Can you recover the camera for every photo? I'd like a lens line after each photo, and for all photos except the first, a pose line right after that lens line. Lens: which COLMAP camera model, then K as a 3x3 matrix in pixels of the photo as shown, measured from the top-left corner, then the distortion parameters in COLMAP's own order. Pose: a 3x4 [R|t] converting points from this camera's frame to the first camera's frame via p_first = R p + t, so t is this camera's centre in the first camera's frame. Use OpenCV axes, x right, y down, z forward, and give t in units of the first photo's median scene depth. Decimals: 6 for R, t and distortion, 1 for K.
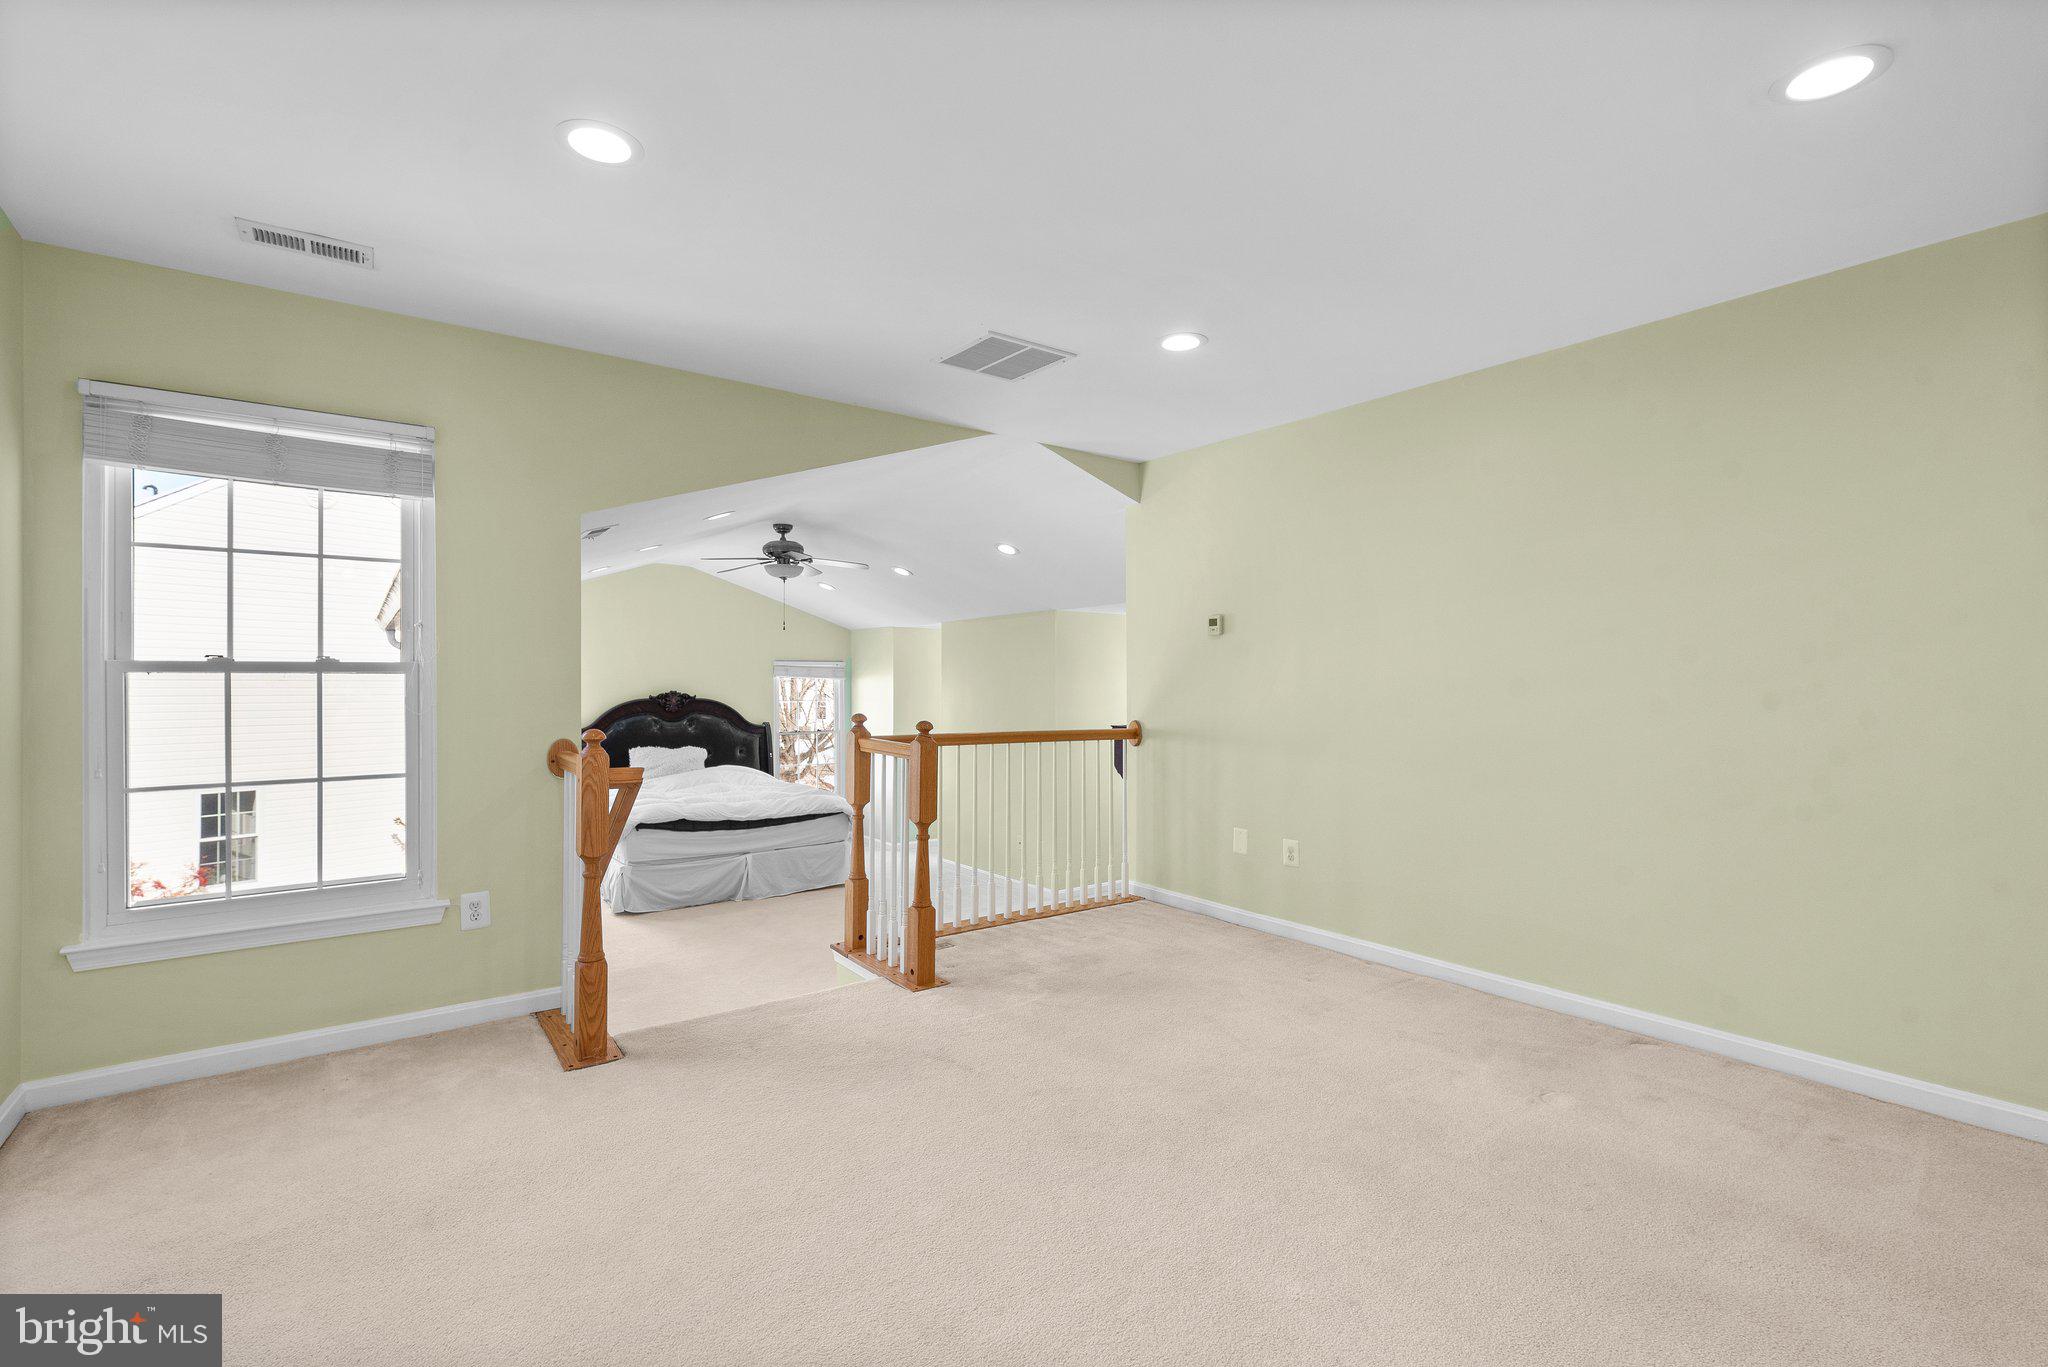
lens RADIAL K [[912.3, 0, 1029.7], [0, 912.3, 682.6], [0, 0, 1]] dist [0.002265, 0.000543]
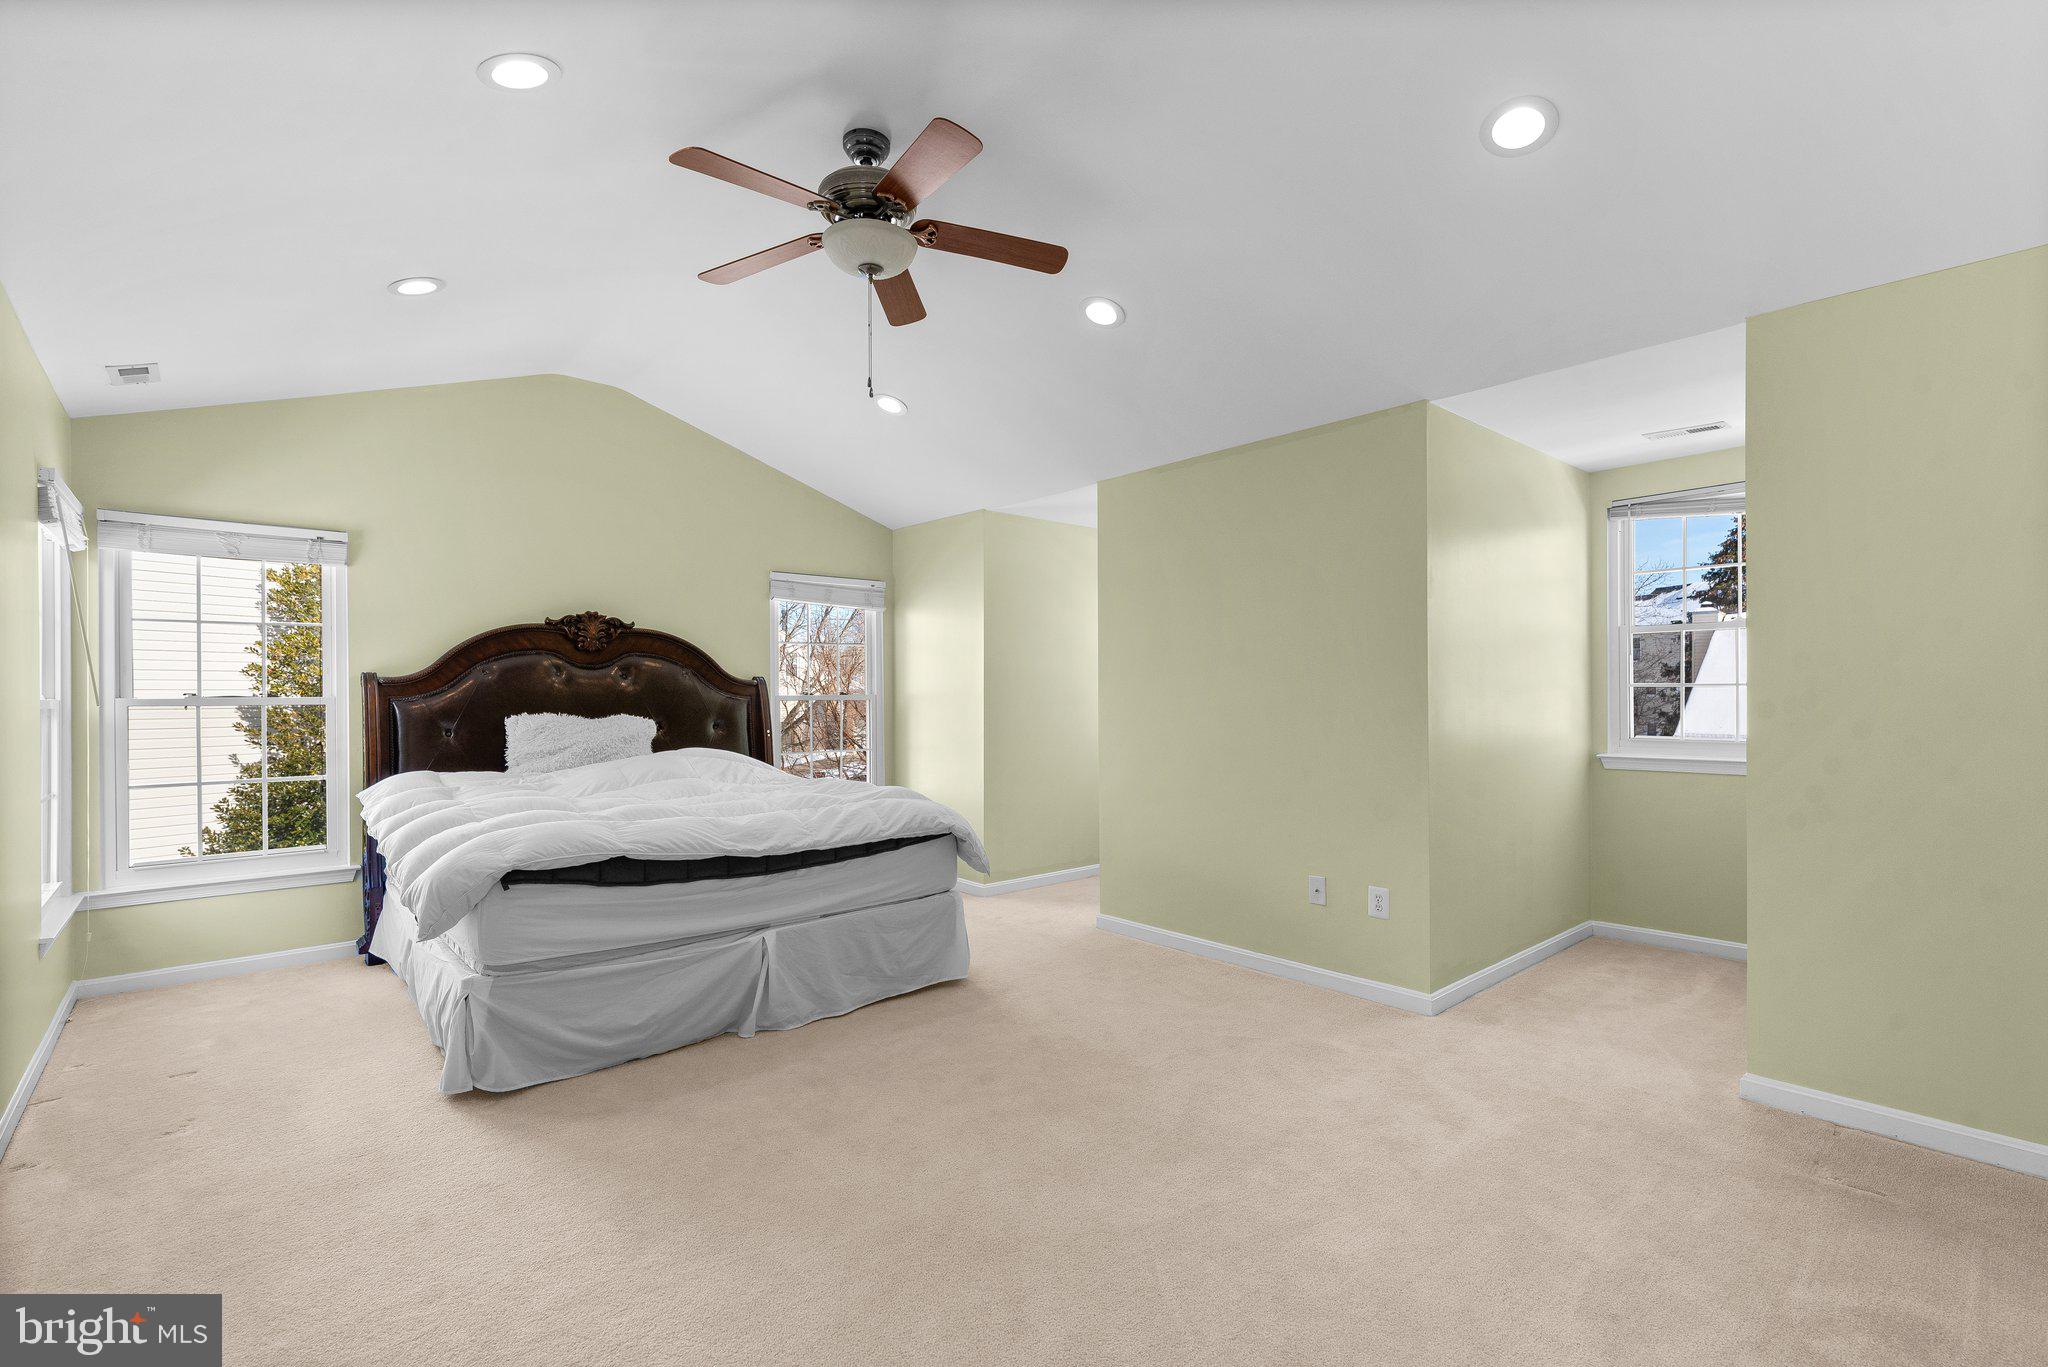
lens RADIAL K [[912.3, 0, 1029.7], [0, 912.3, 682.6], [0, 0, 1]] dist [0.002265, 0.000543]
pose [[0.996621, -0.003563, 0.082063, -0.191397], [0.004368, 0.999944, -0.009635, 0.062205], [-0.082024, 0.009961, 0.996581, 0.476792]]
